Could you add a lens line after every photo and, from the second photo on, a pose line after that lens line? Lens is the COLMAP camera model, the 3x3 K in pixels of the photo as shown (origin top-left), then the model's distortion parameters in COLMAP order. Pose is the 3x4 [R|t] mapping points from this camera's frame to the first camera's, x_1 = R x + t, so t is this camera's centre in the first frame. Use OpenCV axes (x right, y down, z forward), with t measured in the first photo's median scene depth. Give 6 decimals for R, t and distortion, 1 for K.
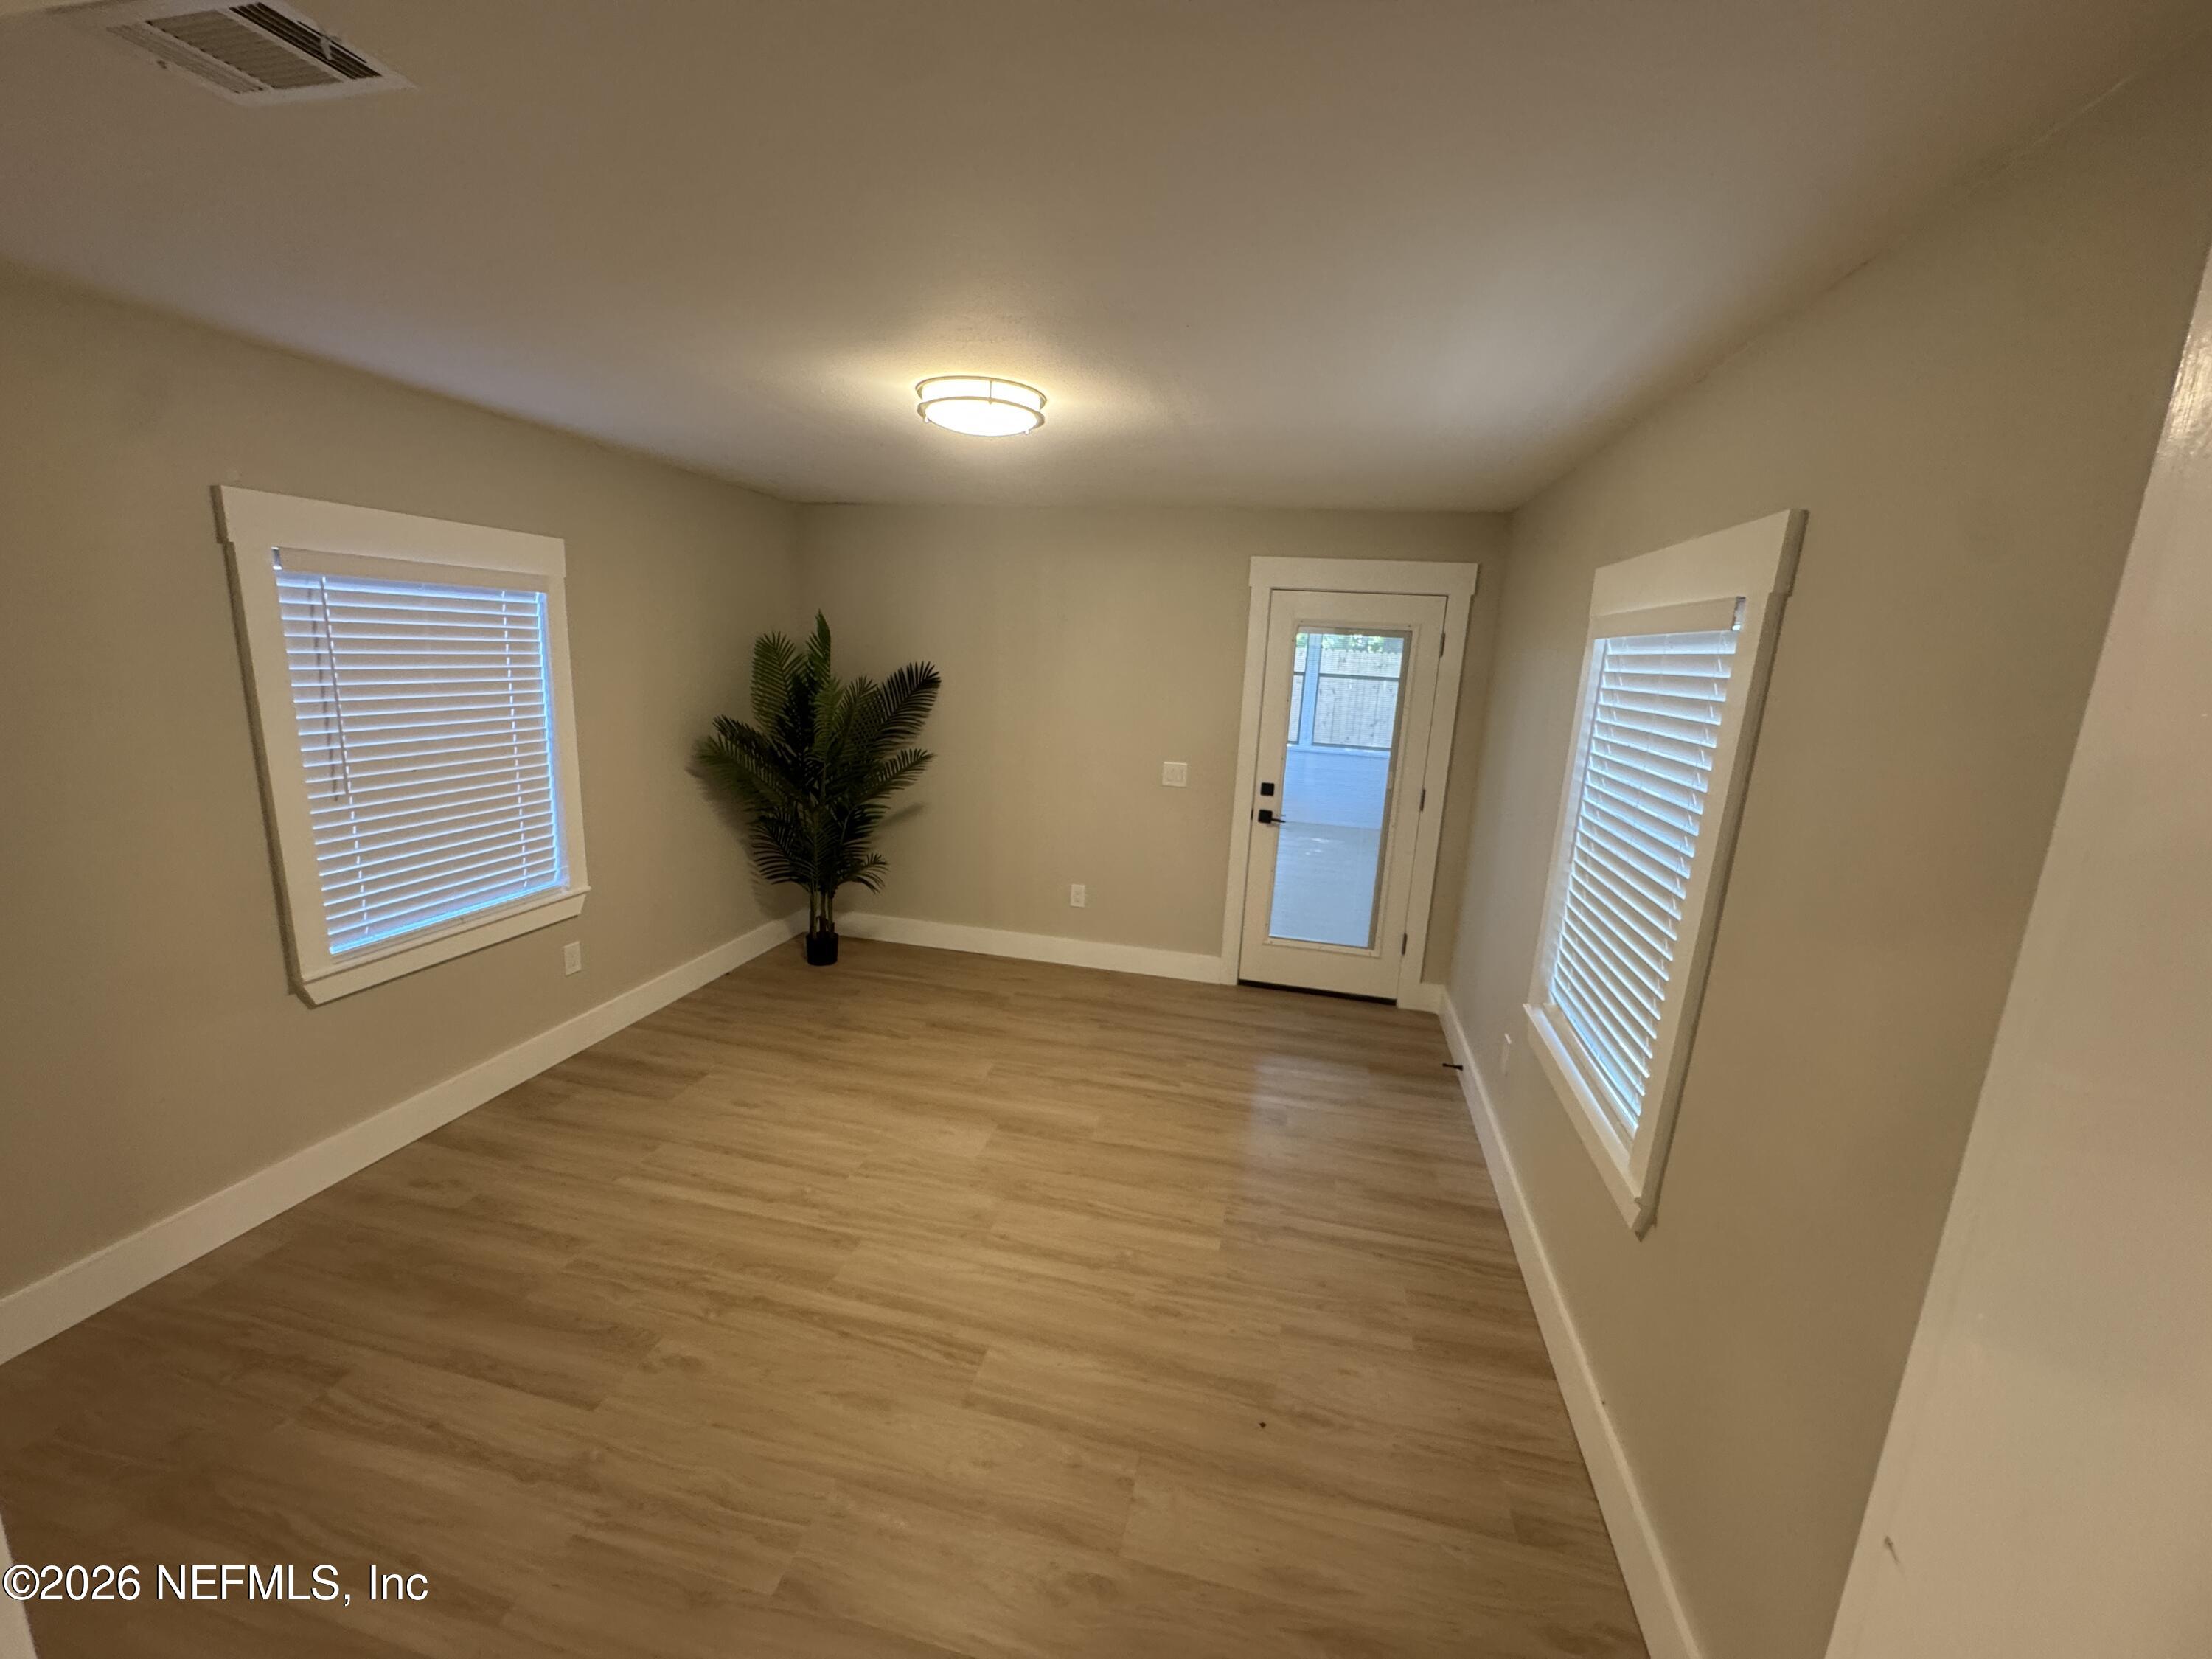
lens RADIAL K [[888.1, 0, 1106.0], [0, 888.1, 829.5], [0, 0, 1]] dist [-0.003070, 0.000093]
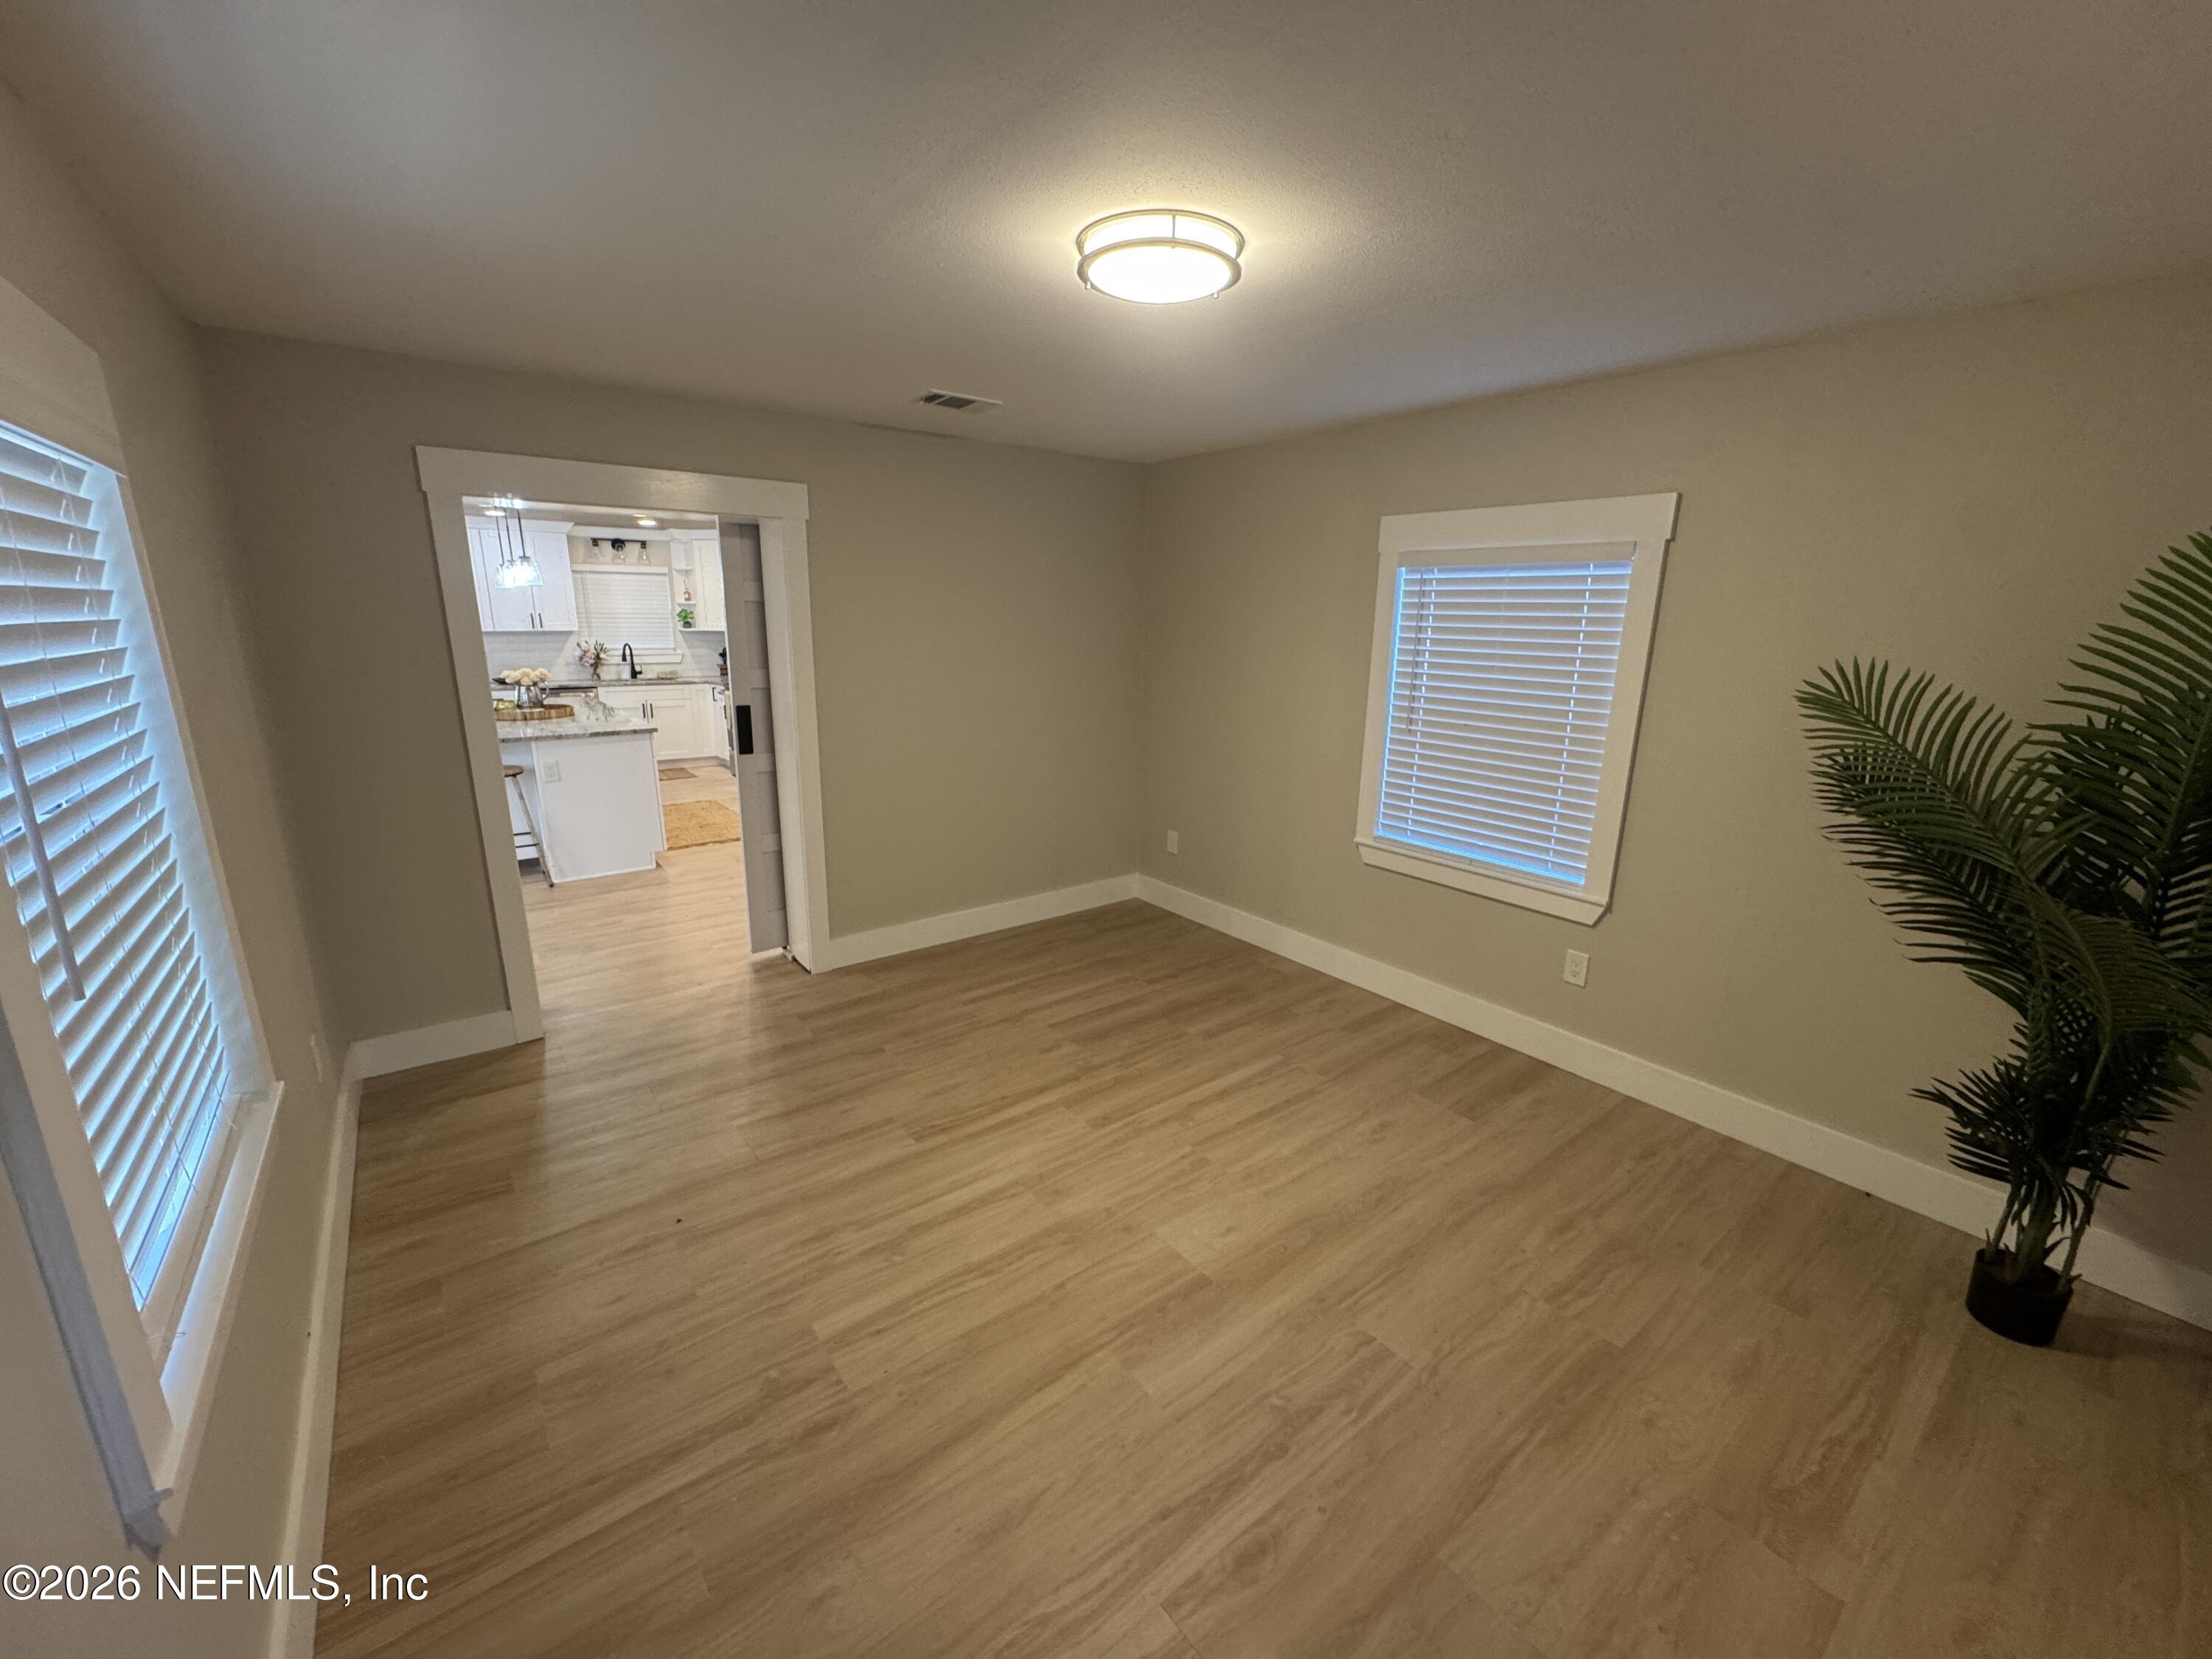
lens RADIAL K [[888.1, 0, 1106.0], [0, 888.1, 829.5], [0, 0, 1]] dist [-0.003070, 0.000093]
pose [[-0.636050, 0.123589, -0.761686, 0.483109], [-0.203834, 0.925120, 0.320320, -0.228328], [0.744239, 0.358997, -0.563231, 1.409510]]
